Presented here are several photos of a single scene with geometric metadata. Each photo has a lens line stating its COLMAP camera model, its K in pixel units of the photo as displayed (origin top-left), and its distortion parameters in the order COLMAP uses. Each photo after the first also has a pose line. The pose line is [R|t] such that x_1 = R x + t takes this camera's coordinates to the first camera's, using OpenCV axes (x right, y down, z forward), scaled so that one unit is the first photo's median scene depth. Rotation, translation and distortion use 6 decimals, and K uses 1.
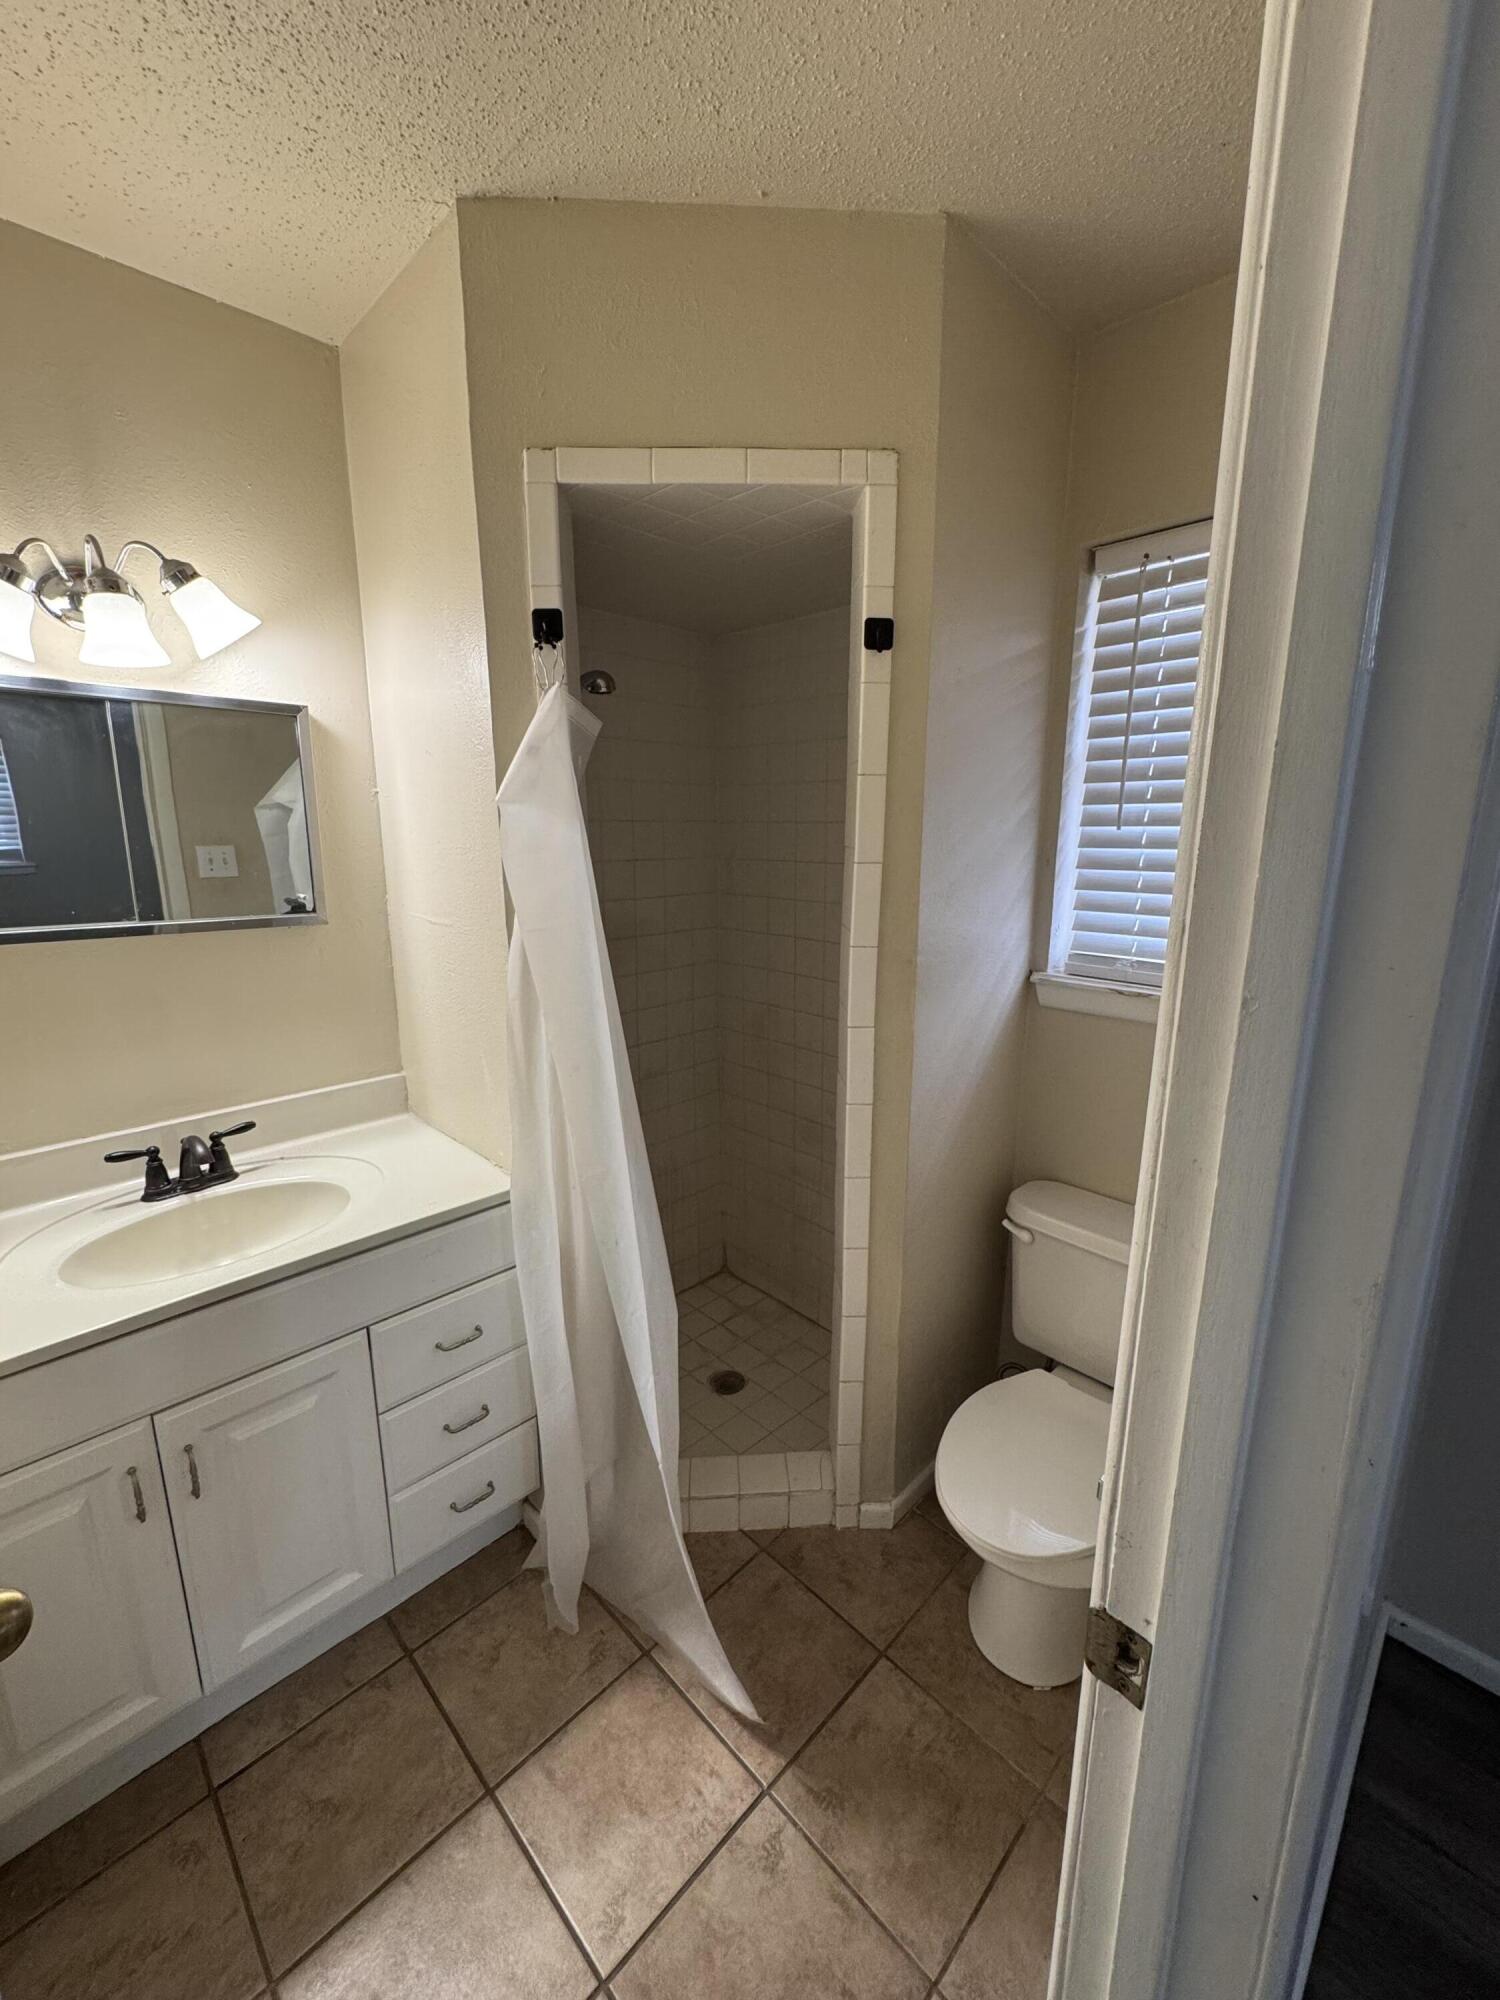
lens RADIAL K [[798.6, 0, 753.8], [0, 798.6, 999.3], [0, 0, 1]] dist [-0.003164, 0.000228]
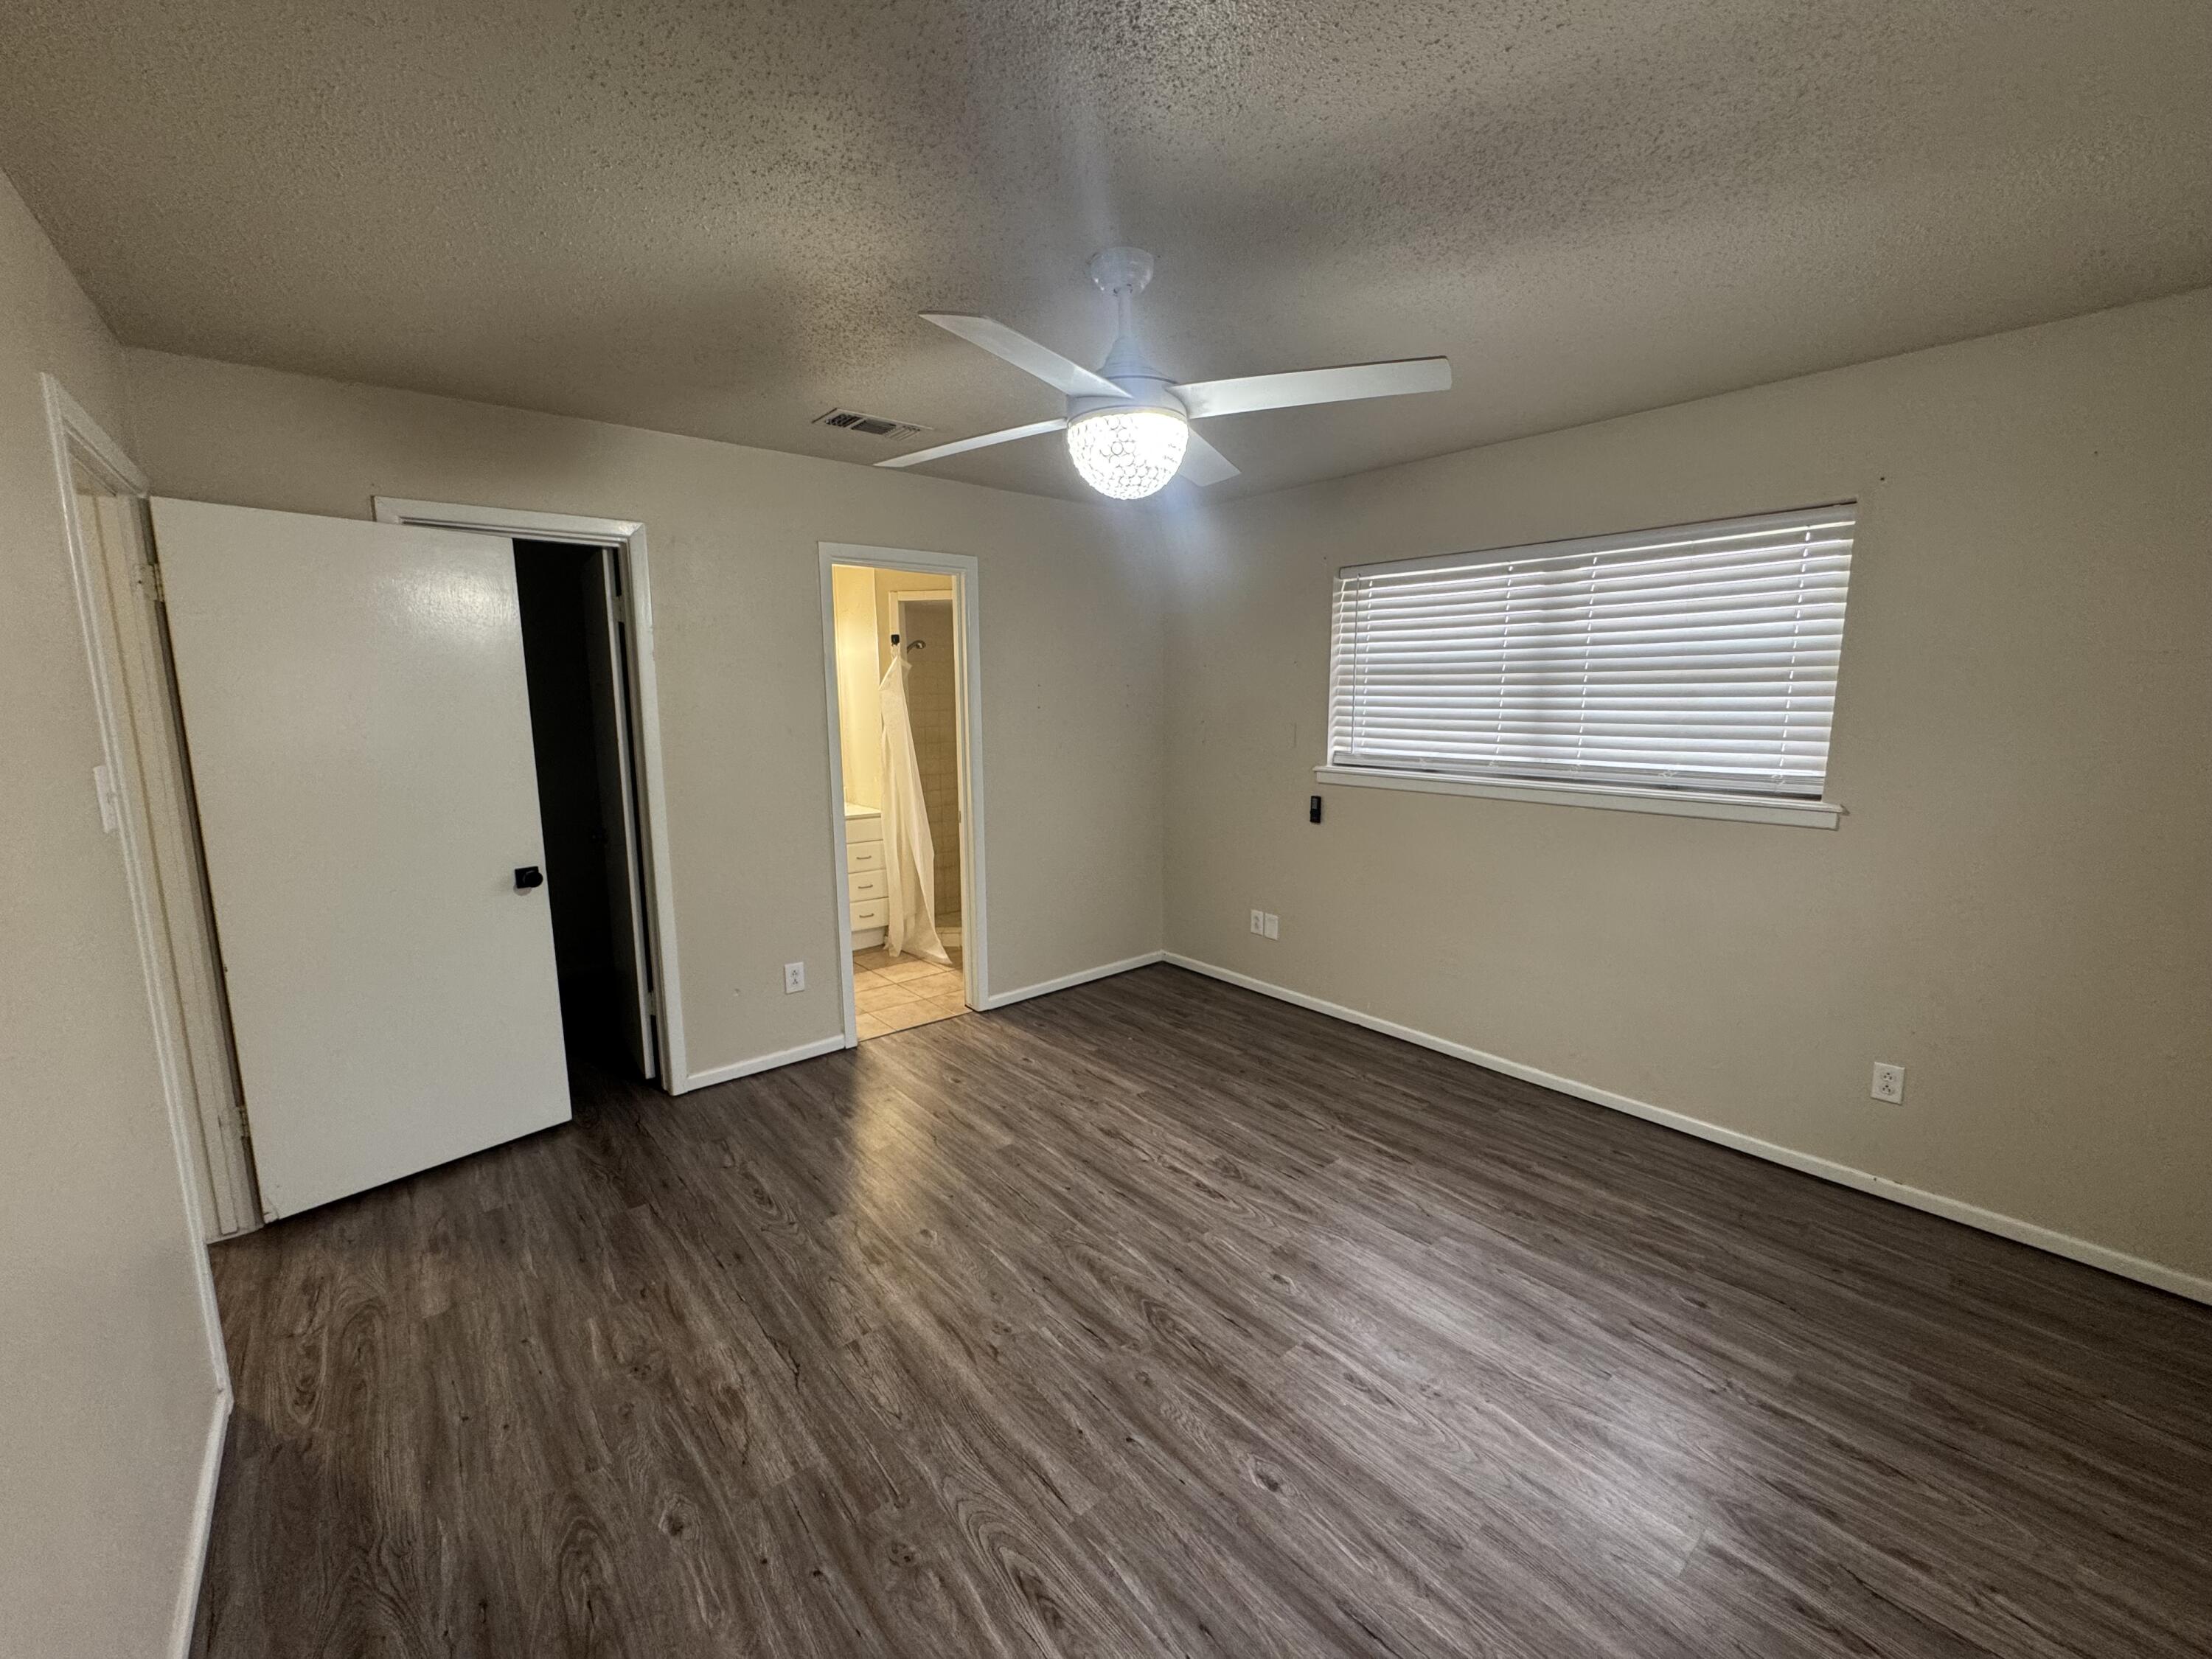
lens RADIAL K [[883.3, 0, 1101.8], [0, 883.3, 829.3], [0, 0, 1]] dist [-0.003164, 0.000228]
pose [[0.997161, 0.006251, -0.075040, 0.858184], [-0.010298, 0.998506, -0.053663, 0.507214], [0.074592, 0.054283, 0.995736, -2.497152]]
